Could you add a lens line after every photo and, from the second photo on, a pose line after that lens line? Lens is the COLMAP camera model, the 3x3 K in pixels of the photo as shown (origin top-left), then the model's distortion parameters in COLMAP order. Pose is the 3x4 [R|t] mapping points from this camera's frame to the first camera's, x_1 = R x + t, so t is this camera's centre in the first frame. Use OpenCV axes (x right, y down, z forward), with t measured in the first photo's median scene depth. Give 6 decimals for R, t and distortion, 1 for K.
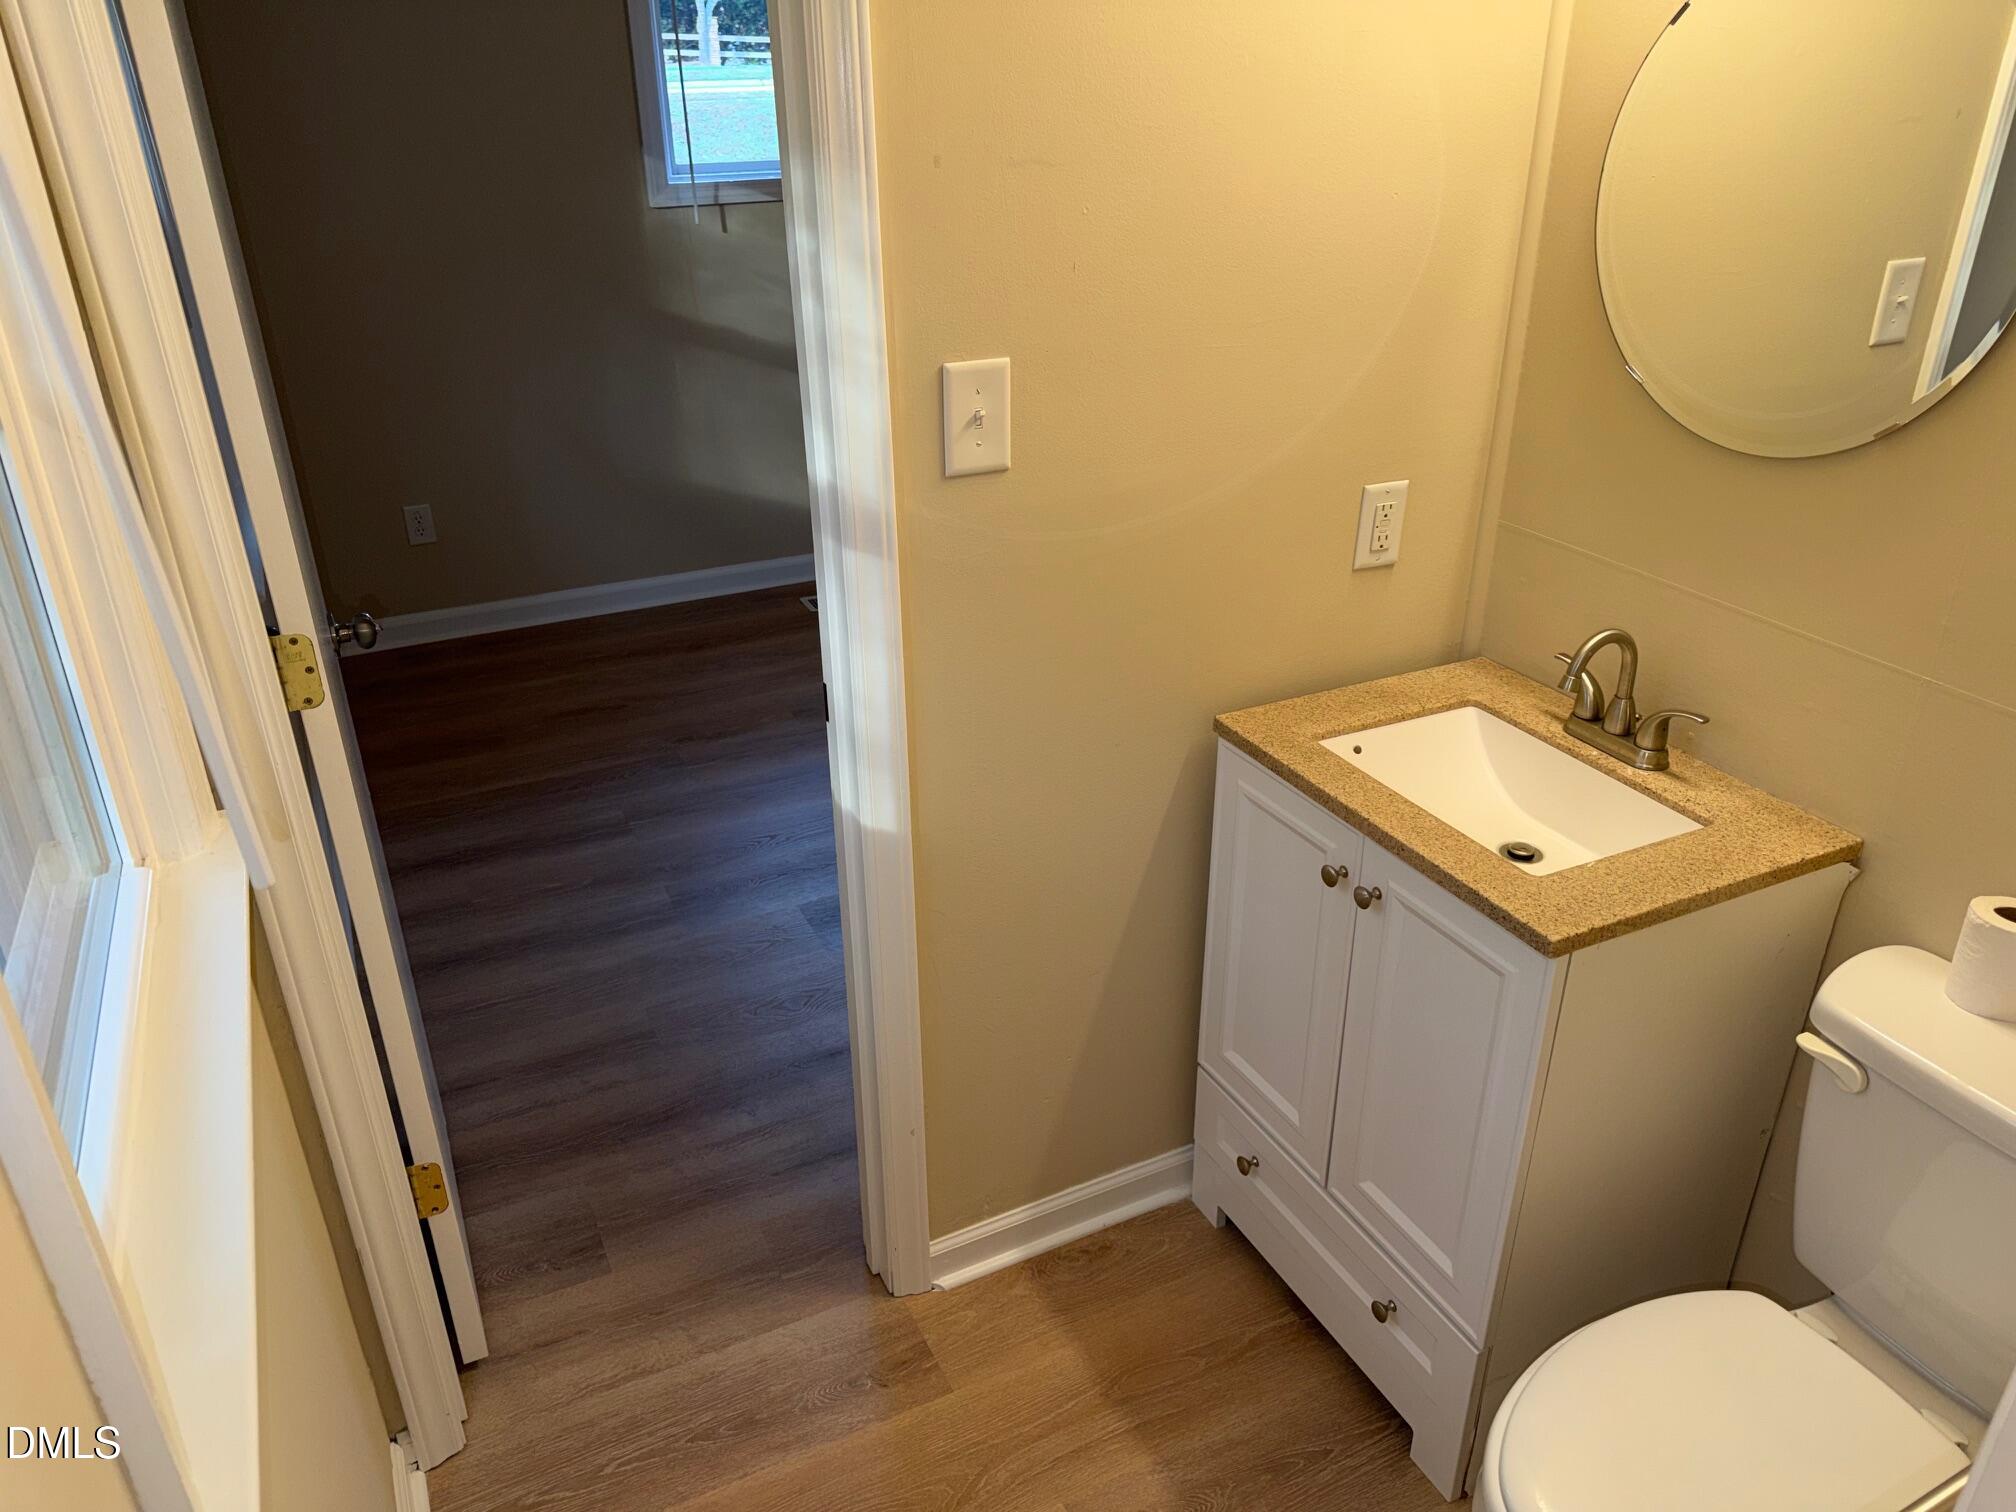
lens RADIAL K [[1405.2, 0, 1006.3], [0, 1405.2, 770.7], [0, 0, 1]] dist [0.085480, -0.126532]
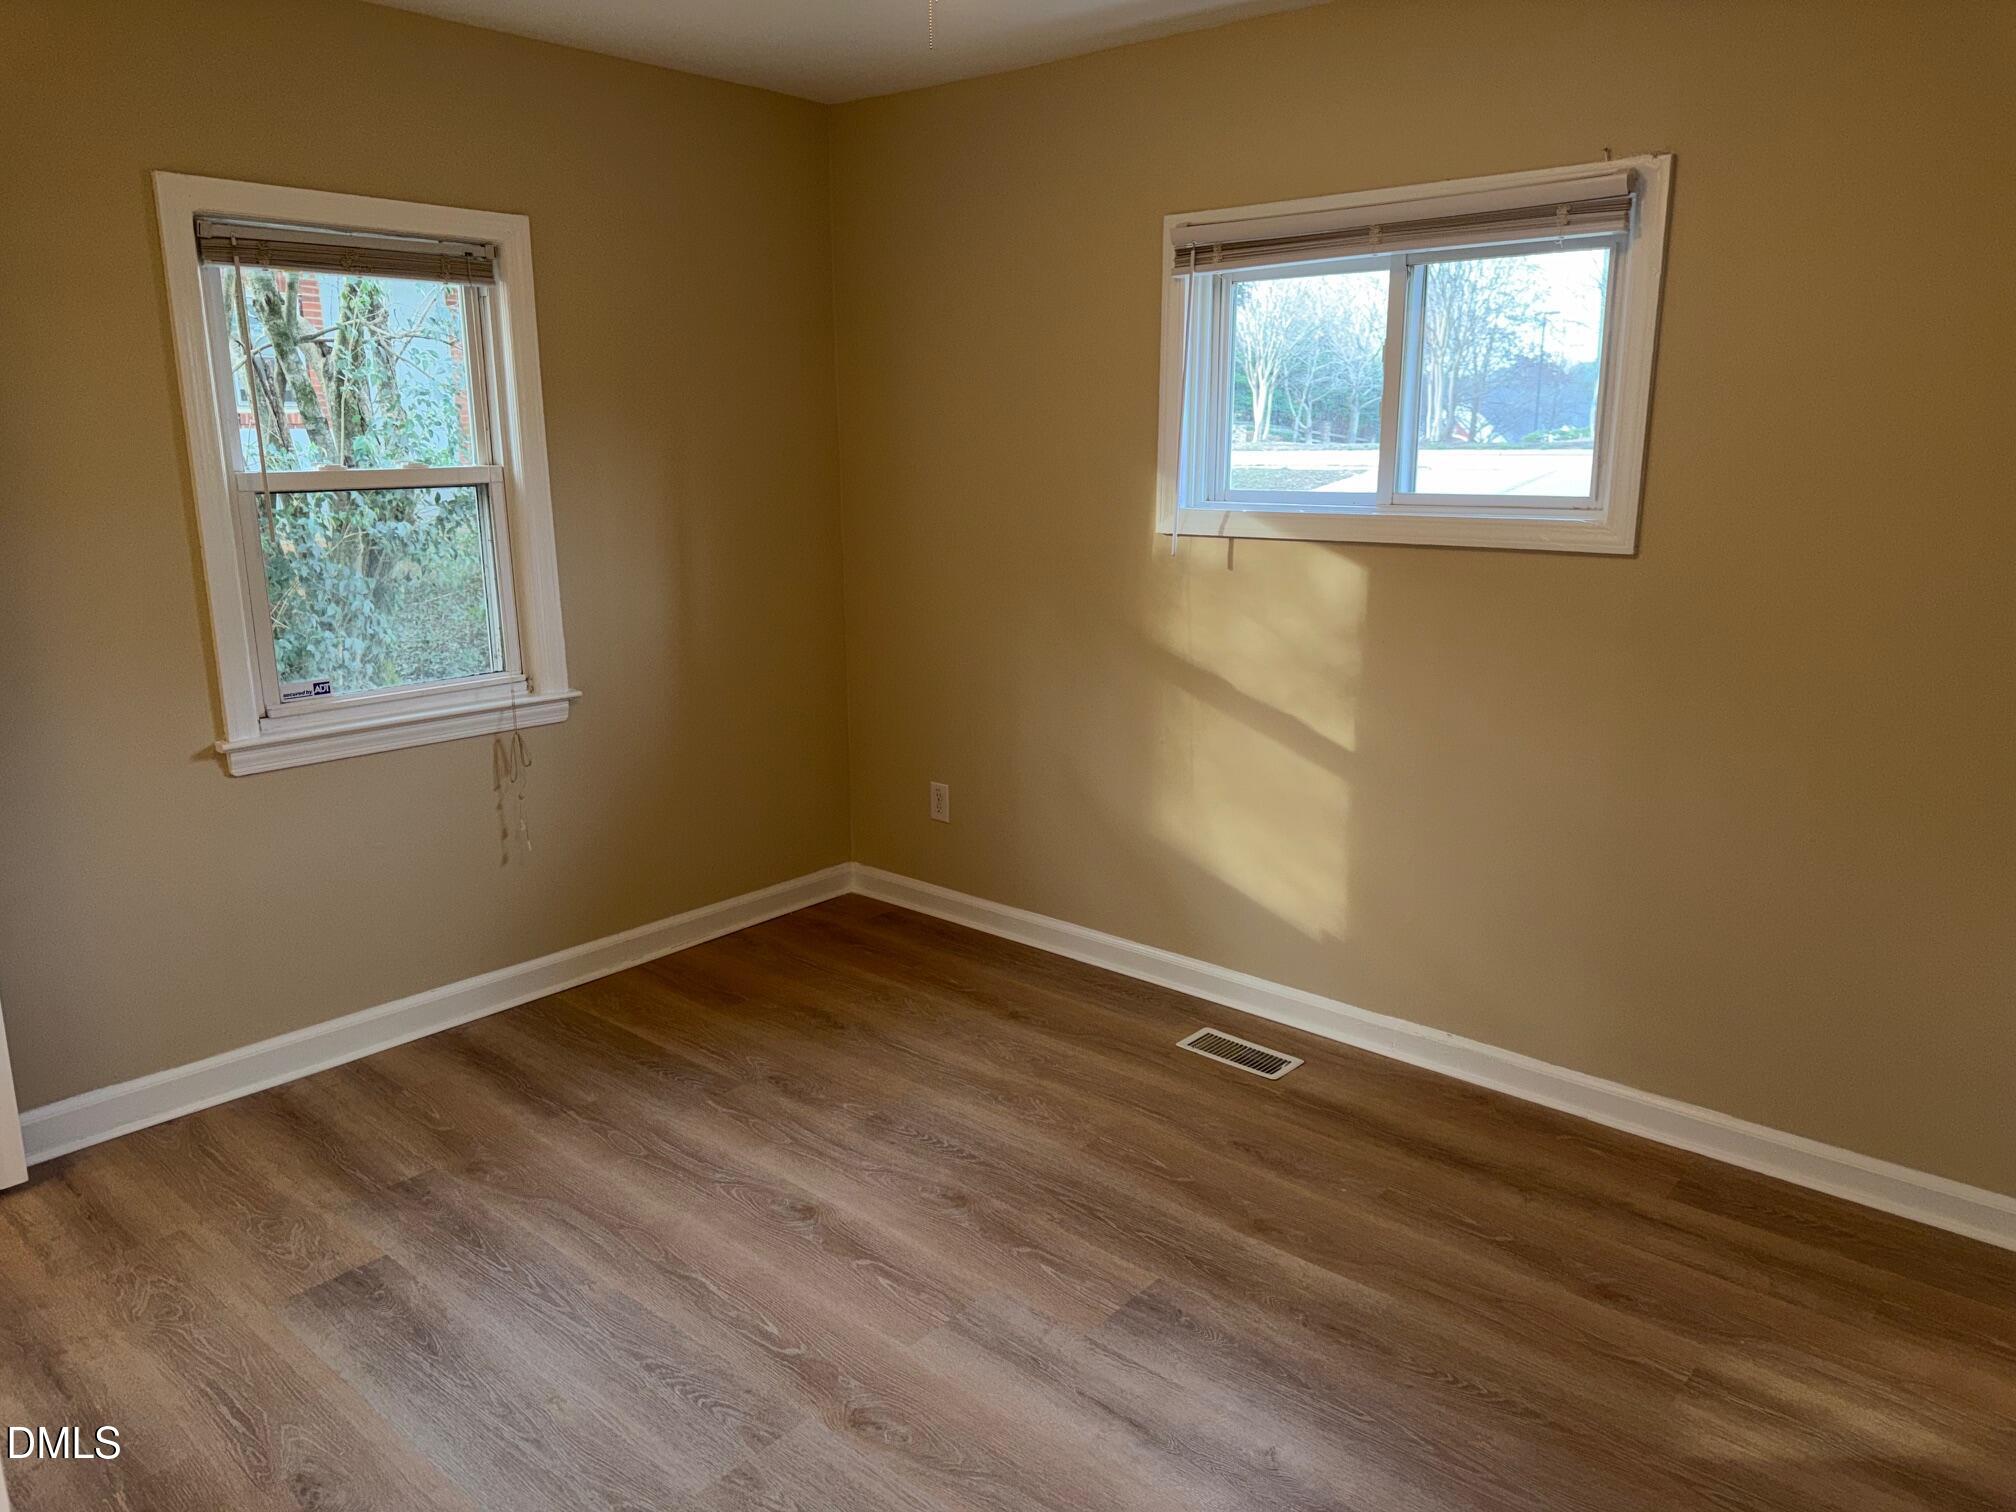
lens RADIAL K [[1405.2, 0, 1006.3], [0, 1405.2, 770.7], [0, 0, 1]] dist [0.085480, -0.126532]
pose [[0.380436, 0.228165, -0.896219, 0.520574], [-0.415113, 0.908107, 0.054980, -0.277530], [0.826408, 0.351116, 0.440191, 0.606903]]
